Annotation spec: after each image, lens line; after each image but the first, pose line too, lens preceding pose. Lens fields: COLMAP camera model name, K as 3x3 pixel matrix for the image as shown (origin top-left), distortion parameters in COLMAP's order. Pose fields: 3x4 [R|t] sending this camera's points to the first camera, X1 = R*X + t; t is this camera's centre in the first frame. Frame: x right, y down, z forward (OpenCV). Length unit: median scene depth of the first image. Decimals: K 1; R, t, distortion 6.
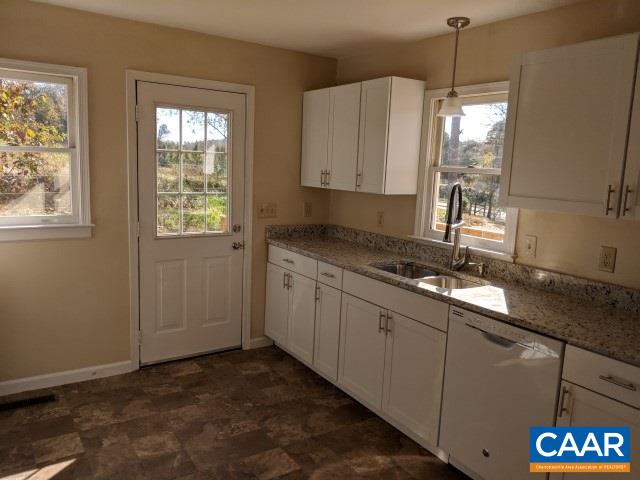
lens RADIAL K [[512.8, 0, 322.9], [0, 512.8, 244.6], [0, 0, 1]] dist [0.005575, -0.012816]
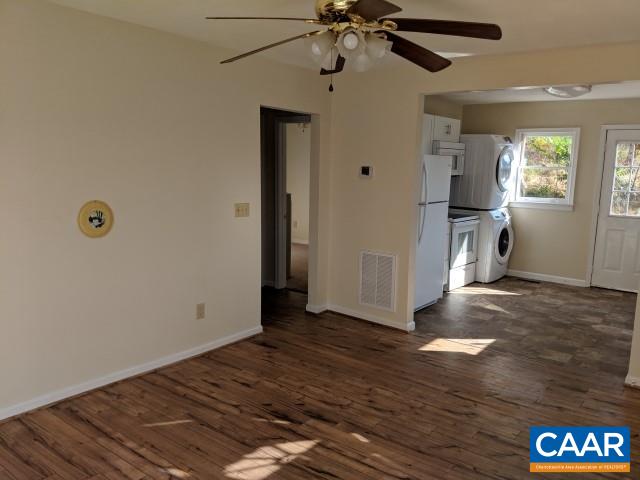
lens RADIAL K [[512.8, 0, 322.9], [0, 512.8, 244.6], [0, 0, 1]] dist [0.005575, -0.012816]
pose [[0.318829, 0.119887, -0.940200, 1.078666], [-0.160631, 0.984453, 0.071059, 0.123032], [0.934102, 0.128370, 0.333130, -0.526294]]
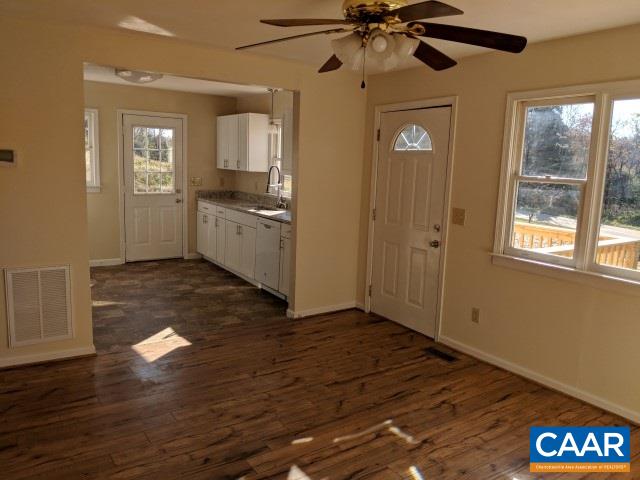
lens RADIAL K [[511.5, 0, 324.1], [0, 511.5, 236.5], [0, 0, 1]] dist [0.032171, -0.009181]
pose [[0.999993, -0.002132, 0.003021, 0.396584], [0.002146, 0.999986, -0.004824, 0.160604], [-0.003011, 0.004830, 0.999984, -0.962157]]
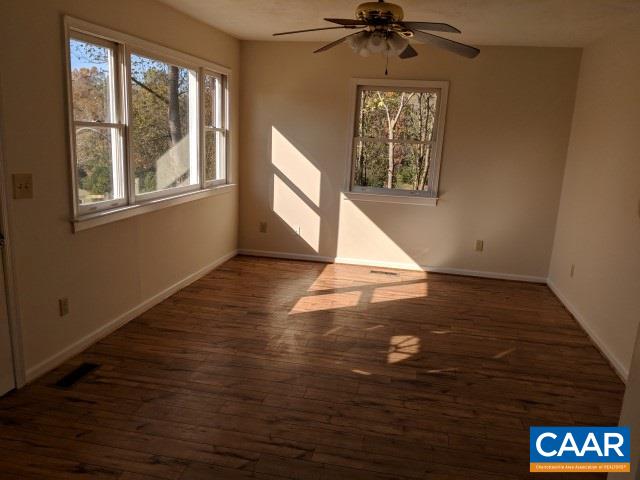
lens RADIAL K [[512.8, 0, 322.9], [0, 512.8, 244.6], [0, 0, 1]] dist [0.005575, -0.012816]
pose [[-0.704365, -0.221196, 0.674495, -0.157110], [0.035319, 0.938111, 0.344530, -0.060990], [-0.708959, 0.266497, -0.652960, 0.431198]]
